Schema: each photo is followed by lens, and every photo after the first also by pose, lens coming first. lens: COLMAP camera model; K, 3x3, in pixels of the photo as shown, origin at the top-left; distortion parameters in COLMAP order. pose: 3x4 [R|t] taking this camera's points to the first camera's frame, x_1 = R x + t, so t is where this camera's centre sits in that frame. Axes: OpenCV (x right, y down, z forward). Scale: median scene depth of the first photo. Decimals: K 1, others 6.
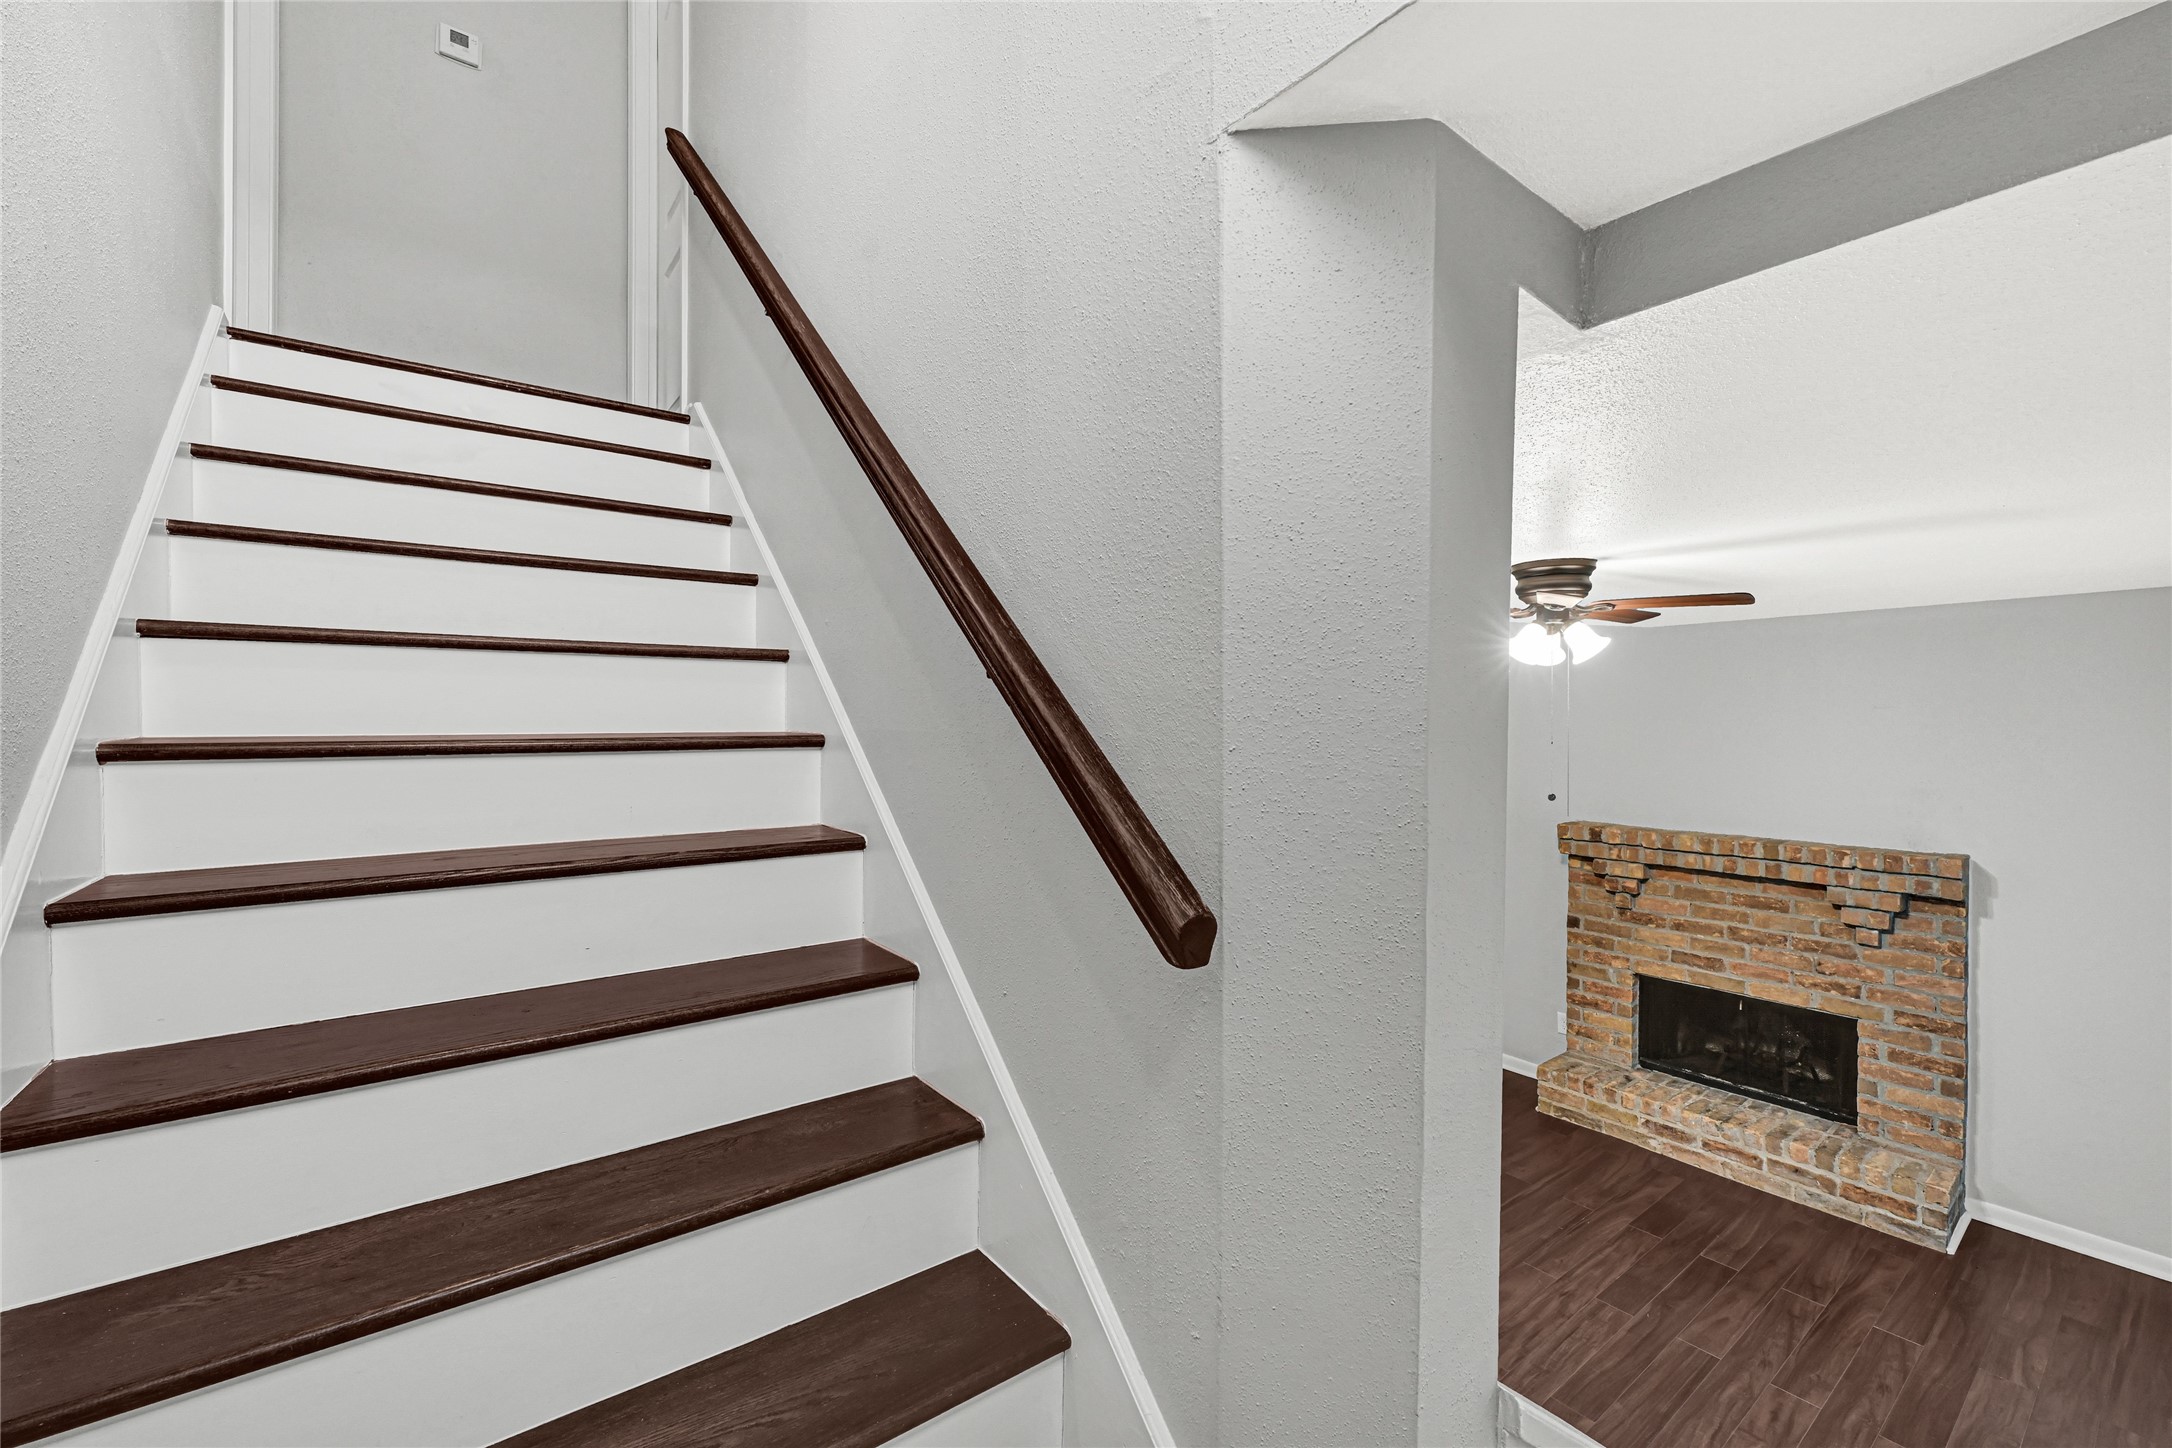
lens RADIAL K [[879.1, 0, 1097.7], [0, 879.1, 714.4], [0, 0, 1]] dist [0.000712, -0.000027]
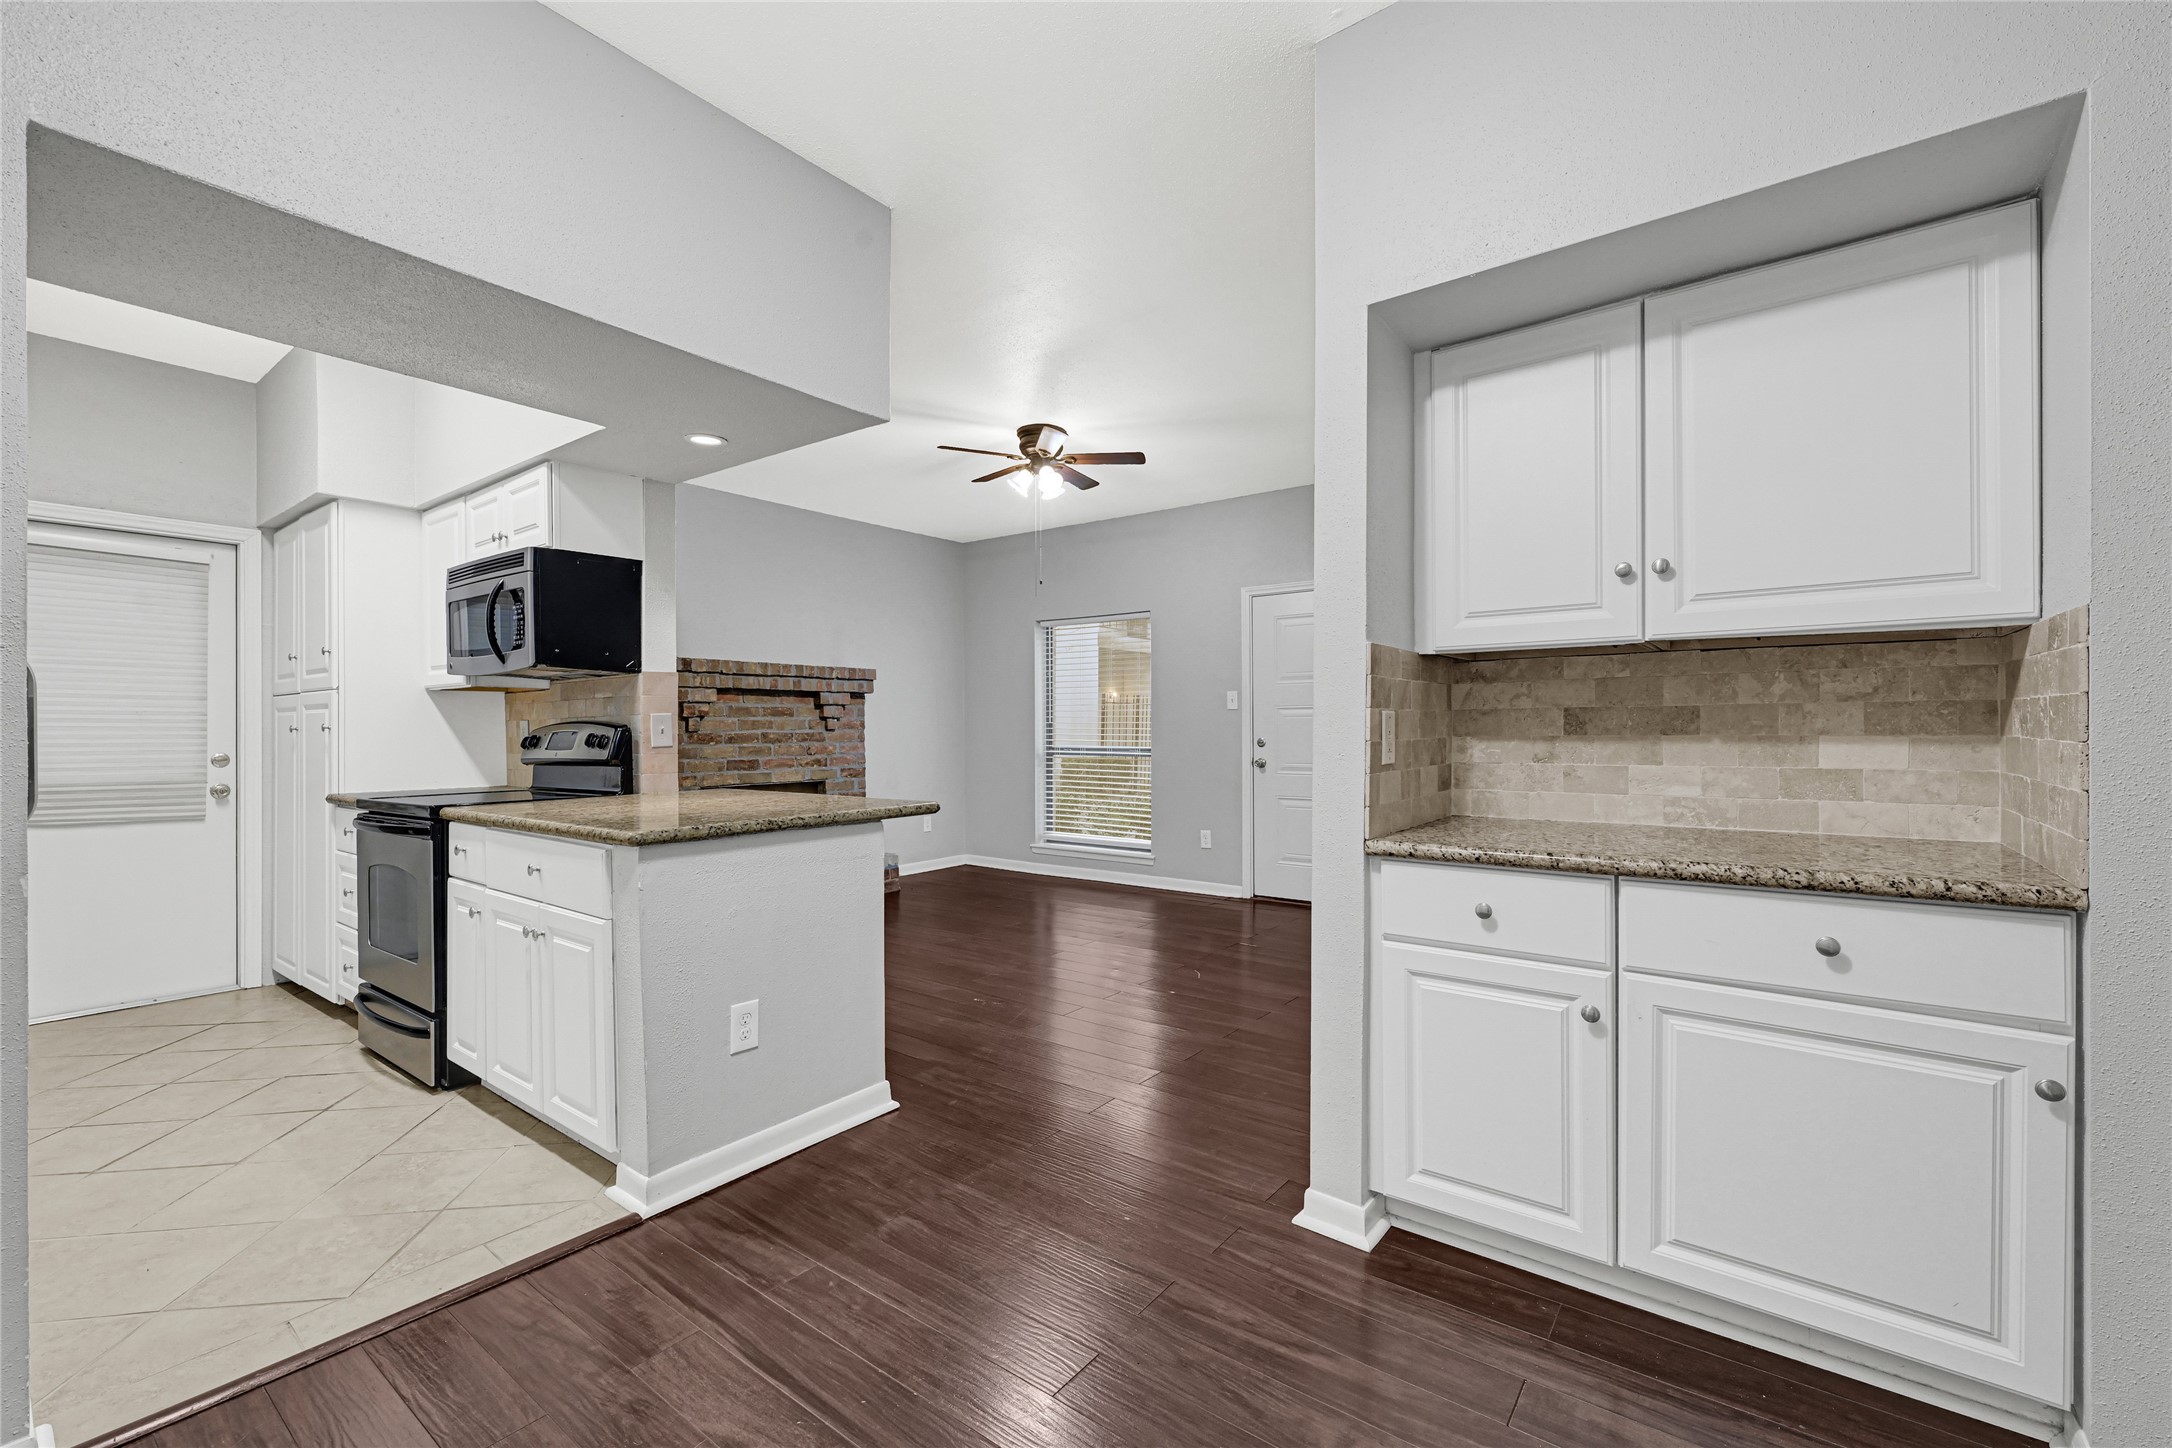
lens RADIAL K [[879.1, 0, 1097.7], [0, 879.1, 714.4], [0, 0, 1]] dist [0.000712, -0.000027]
pose [[-0.252644, 0.003603, 0.967553, -0.667498], [-0.003441, 0.999983, -0.004623, 0.221583], [-0.967553, -0.004497, -0.252627, 0.862736]]
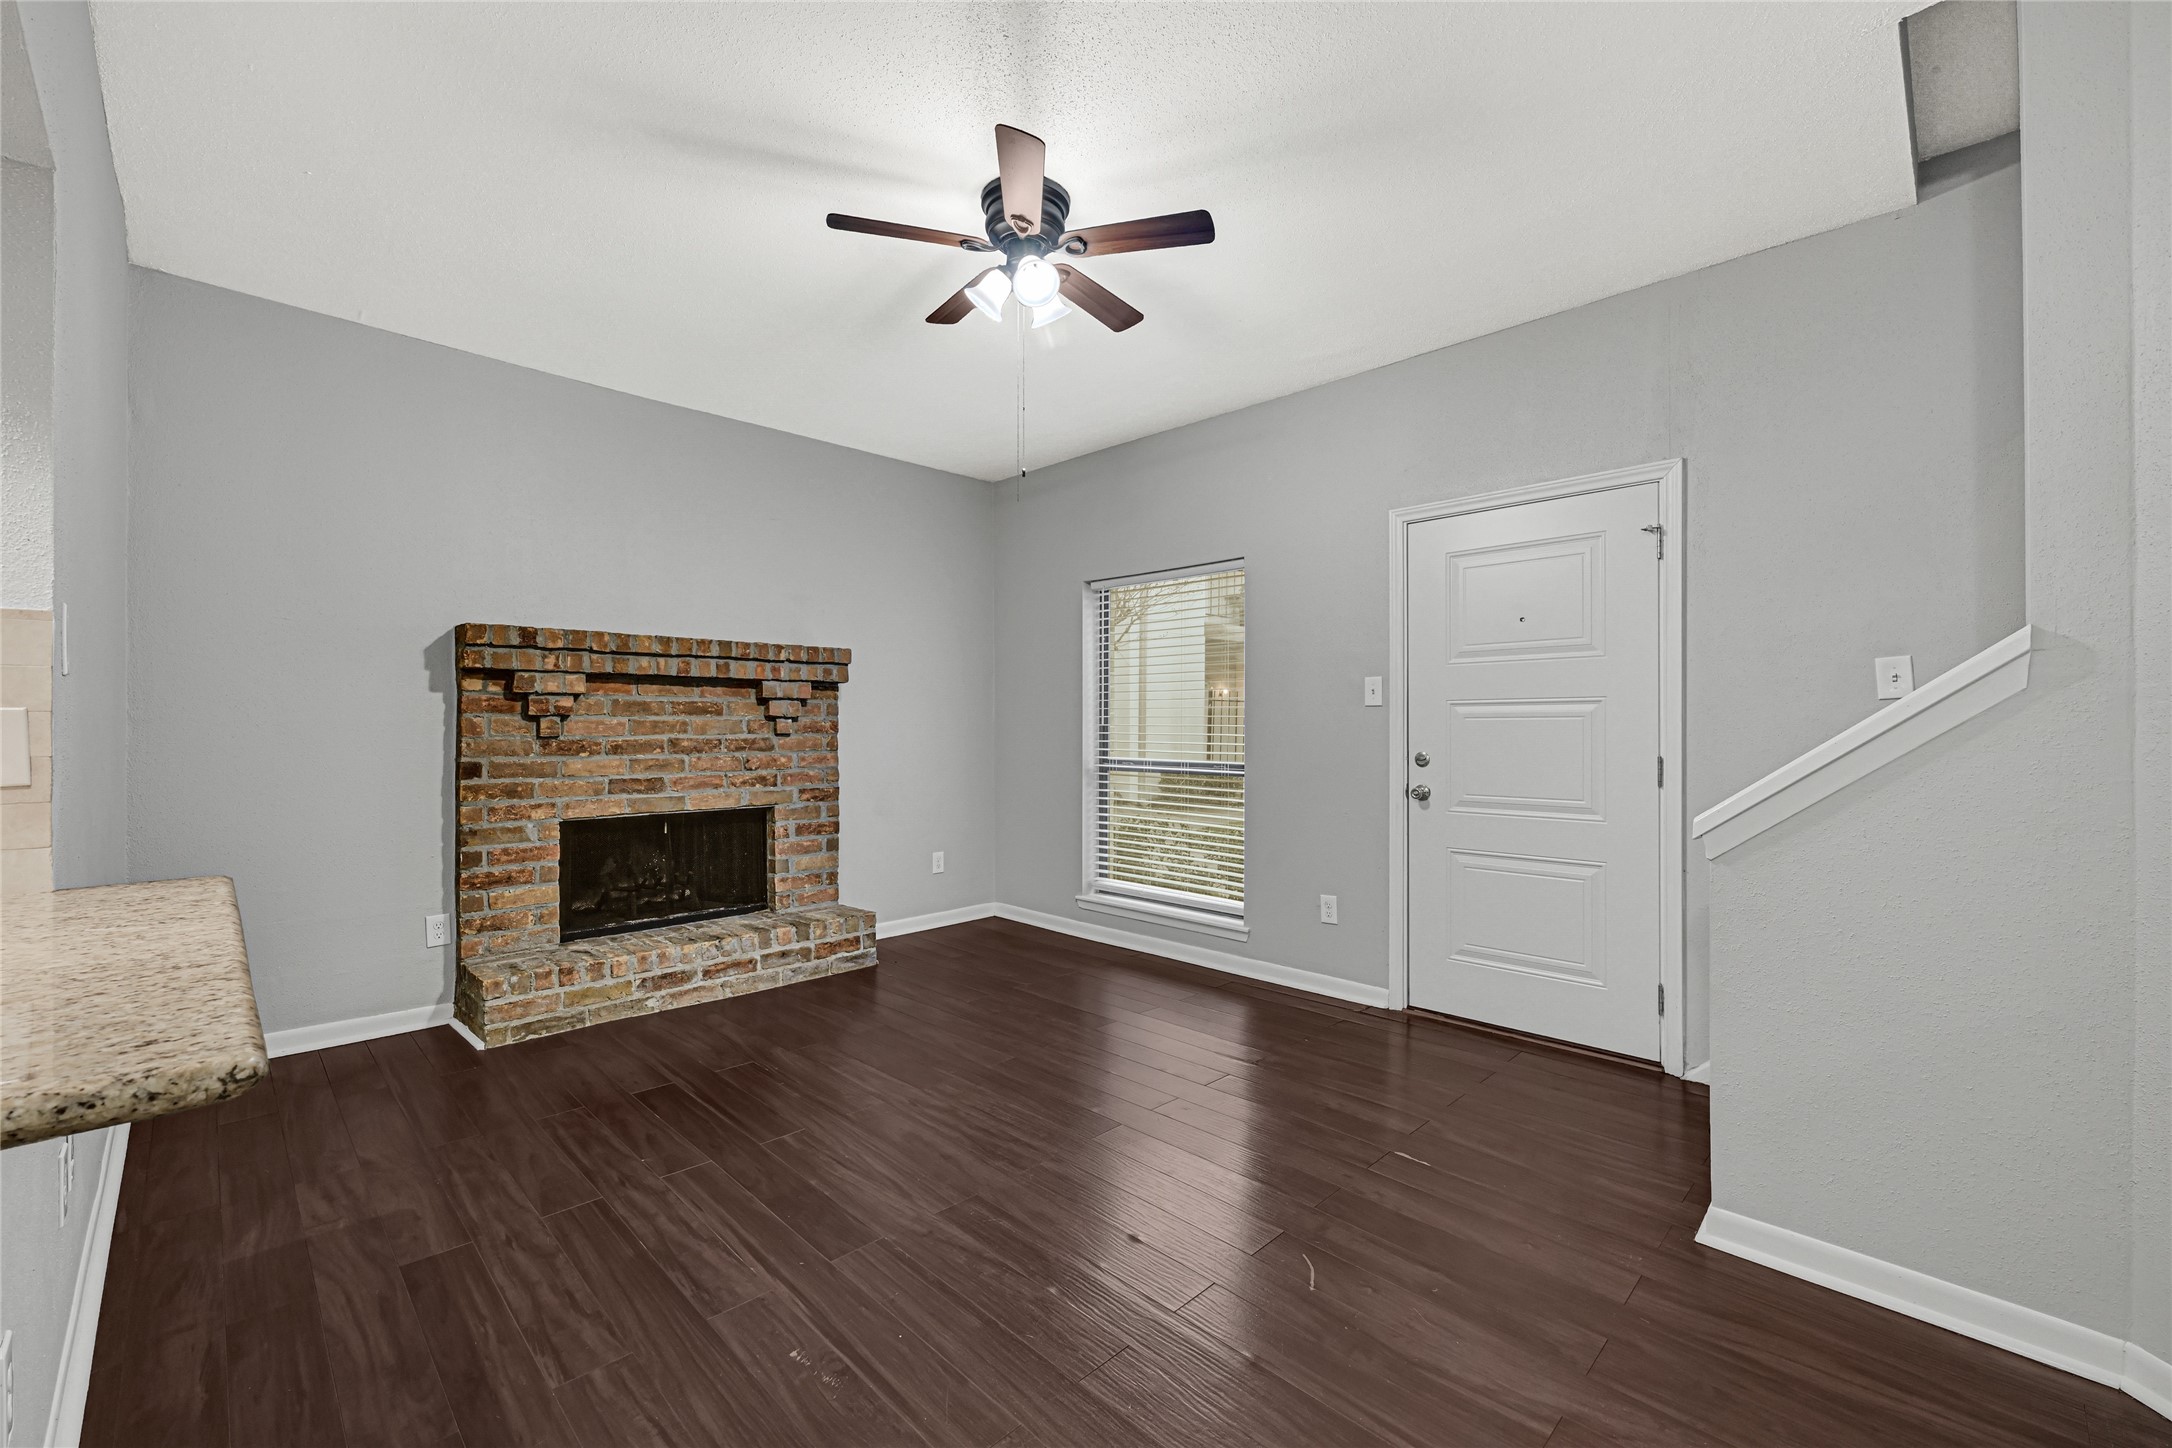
lens RADIAL K [[879.1, 0, 1097.7], [0, 879.1, 714.4], [0, 0, 1]] dist [0.000712, -0.000027]
pose [[-0.119383, 0.002473, 0.992845, -0.222836], [-0.006373, 0.999974, -0.003257, 0.219692], [-0.992828, -0.006716, -0.119364, 0.686073]]
